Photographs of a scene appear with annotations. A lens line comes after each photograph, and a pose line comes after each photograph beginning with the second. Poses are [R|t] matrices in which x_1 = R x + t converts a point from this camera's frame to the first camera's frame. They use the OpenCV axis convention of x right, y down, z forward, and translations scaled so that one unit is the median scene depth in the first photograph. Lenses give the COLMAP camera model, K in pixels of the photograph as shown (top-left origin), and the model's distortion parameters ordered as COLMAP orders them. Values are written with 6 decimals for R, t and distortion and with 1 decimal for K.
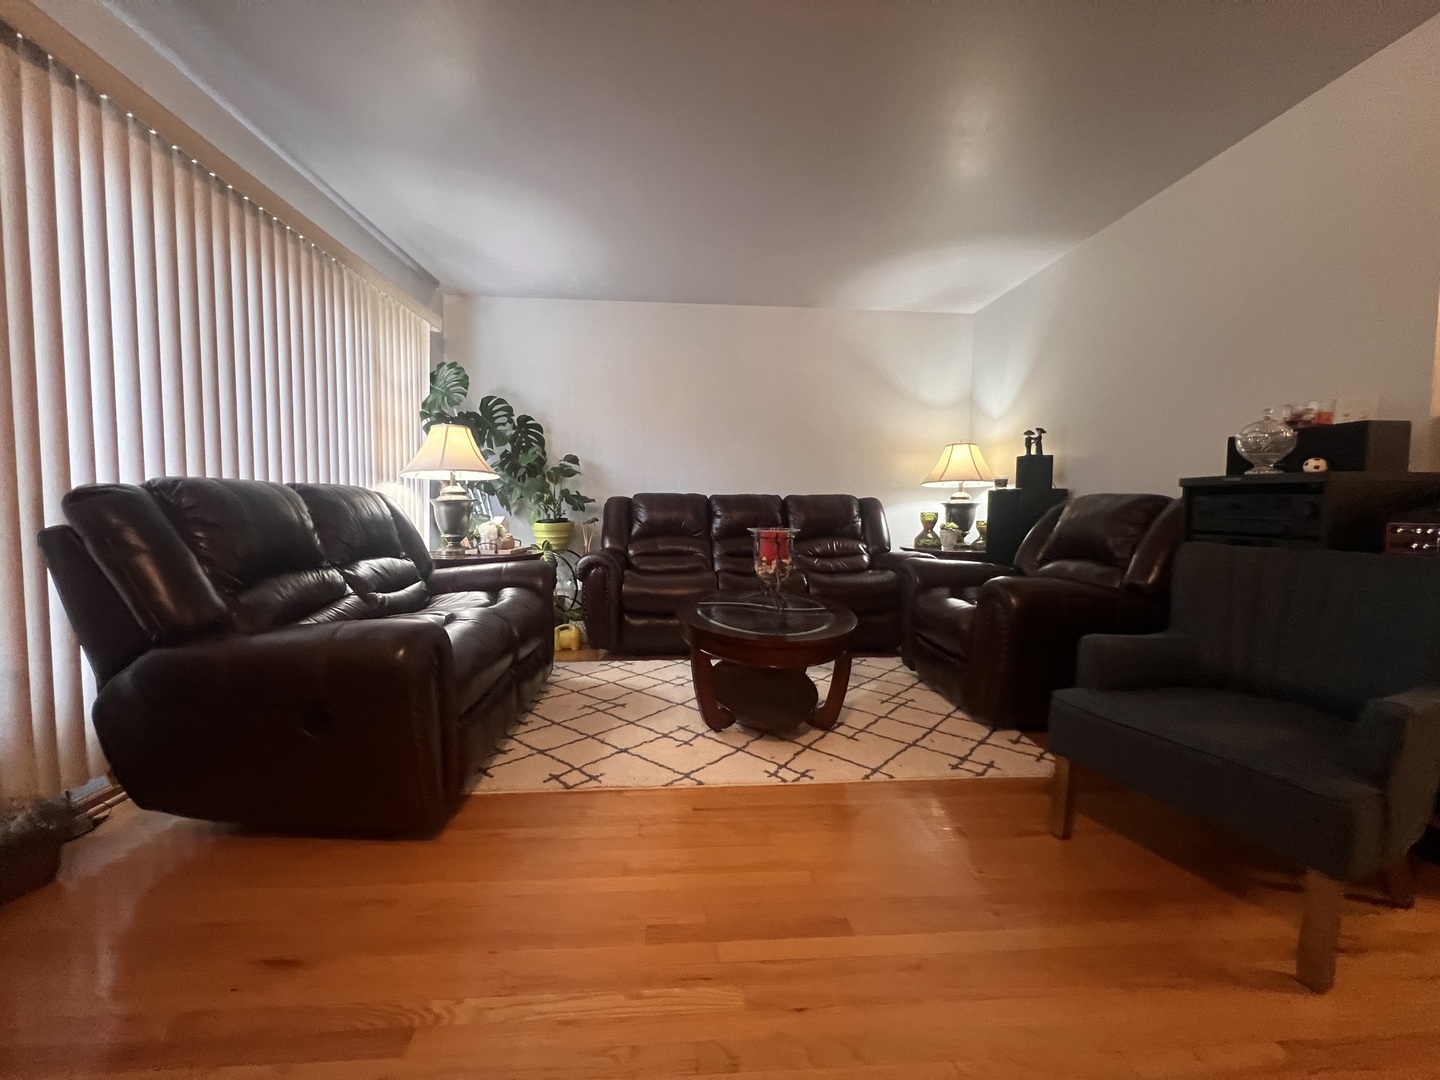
lens RADIAL K [[574.4, 0, 719.2], [0, 574.4, 537.6], [0, 0, 1]] dist [-0.008459, -0.000486]
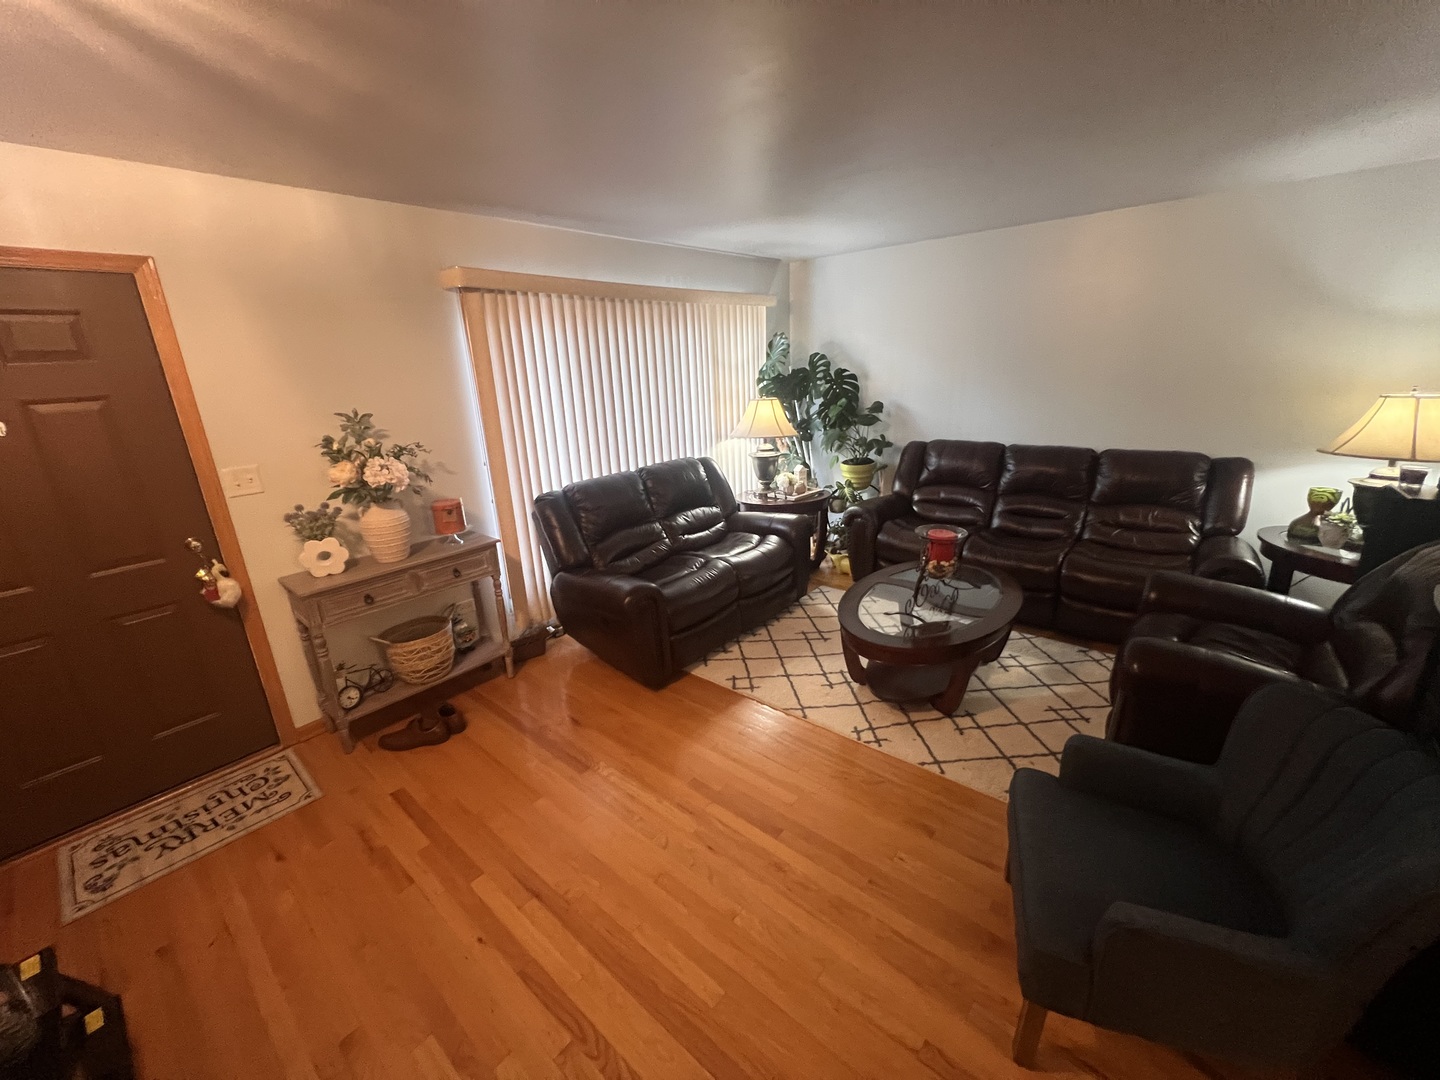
lens RADIAL K [[575.3, 0, 718.7], [0, 575.3, 538.1], [0, 0, 1]] dist [0.000995, 0.000314]
pose [[0.711148, 0.170360, -0.682089, 0.364546], [0.006054, 0.968677, 0.248250, -0.185778], [0.703016, -0.180672, 0.687842, -0.034871]]
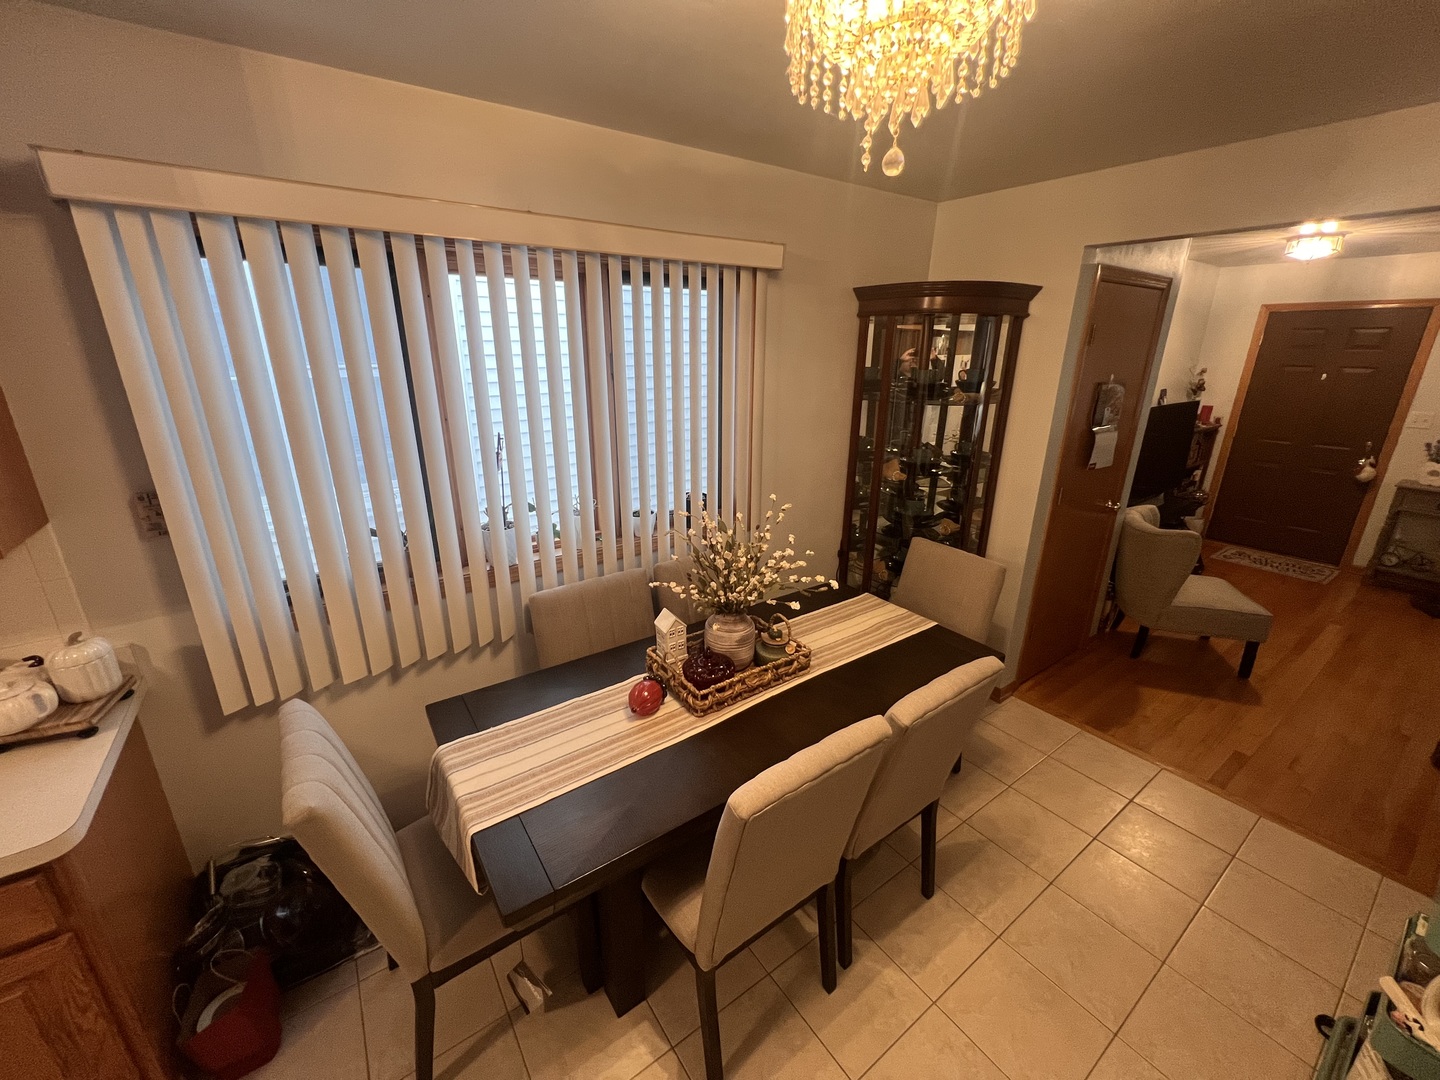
lens RADIAL K [[575.3, 0, 721.5], [0, 575.3, 540.0], [0, 0, 1]] dist [0.000995, 0.000314]
pose [[-0.849734, 0.147504, -0.506157, 0.975879], [-0.052219, 0.931795, 0.359208, -0.199621], [0.524620, 0.331662, -0.784075, 0.172434]]
